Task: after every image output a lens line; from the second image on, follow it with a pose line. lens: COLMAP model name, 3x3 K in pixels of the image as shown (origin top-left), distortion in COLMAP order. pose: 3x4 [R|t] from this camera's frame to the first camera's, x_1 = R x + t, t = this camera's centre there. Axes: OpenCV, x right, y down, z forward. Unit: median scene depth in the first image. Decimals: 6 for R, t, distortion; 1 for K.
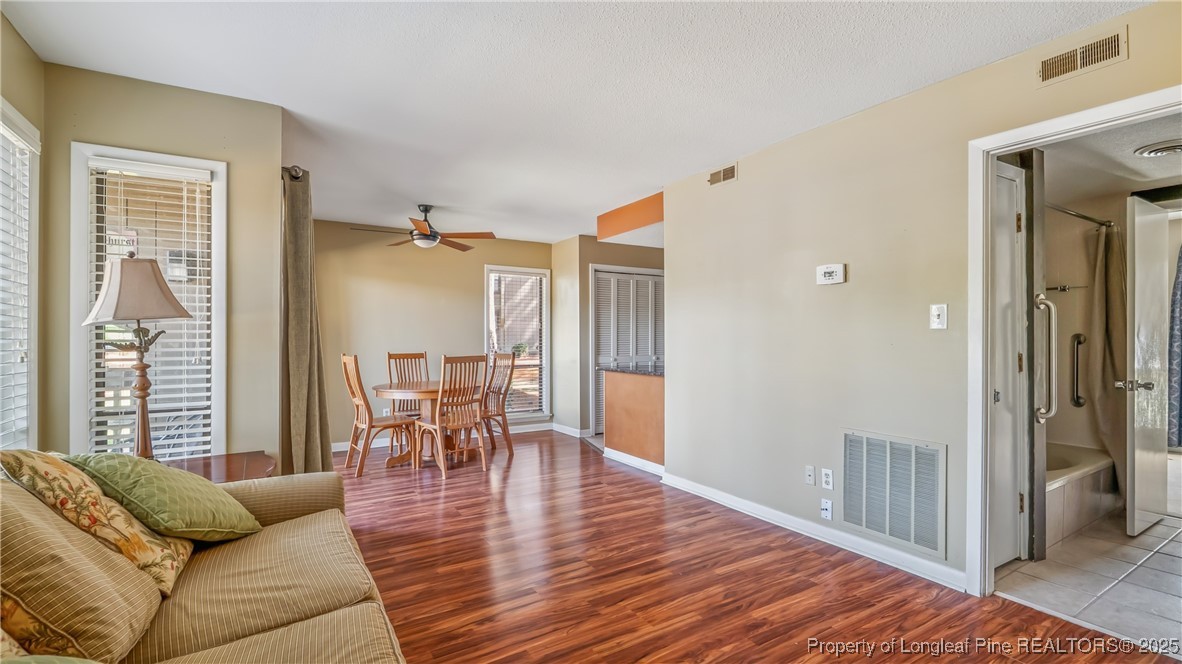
lens RADIAL K [[531.1, 0, 613.0], [0, 531.1, 335.2], [0, 0, 1]] dist [0.027239, -0.000601]
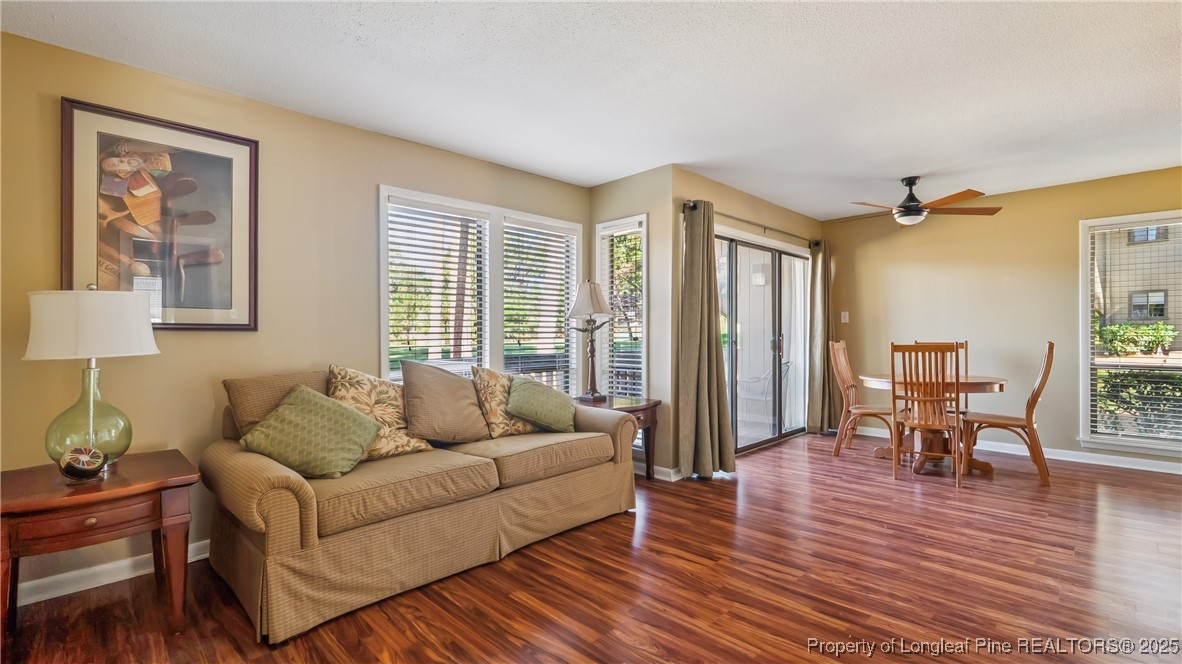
lens RADIAL K [[531.1, 0, 592.3], [0, 531.1, 334.7], [0, 0, 1]] dist [0.027239, -0.000601]
pose [[0.232655, 0.002421, -0.972556, 0.723484], [0.009894, 0.999939, 0.004856, 0.023359], [0.972509, -0.010752, 0.232617, 0.459120]]
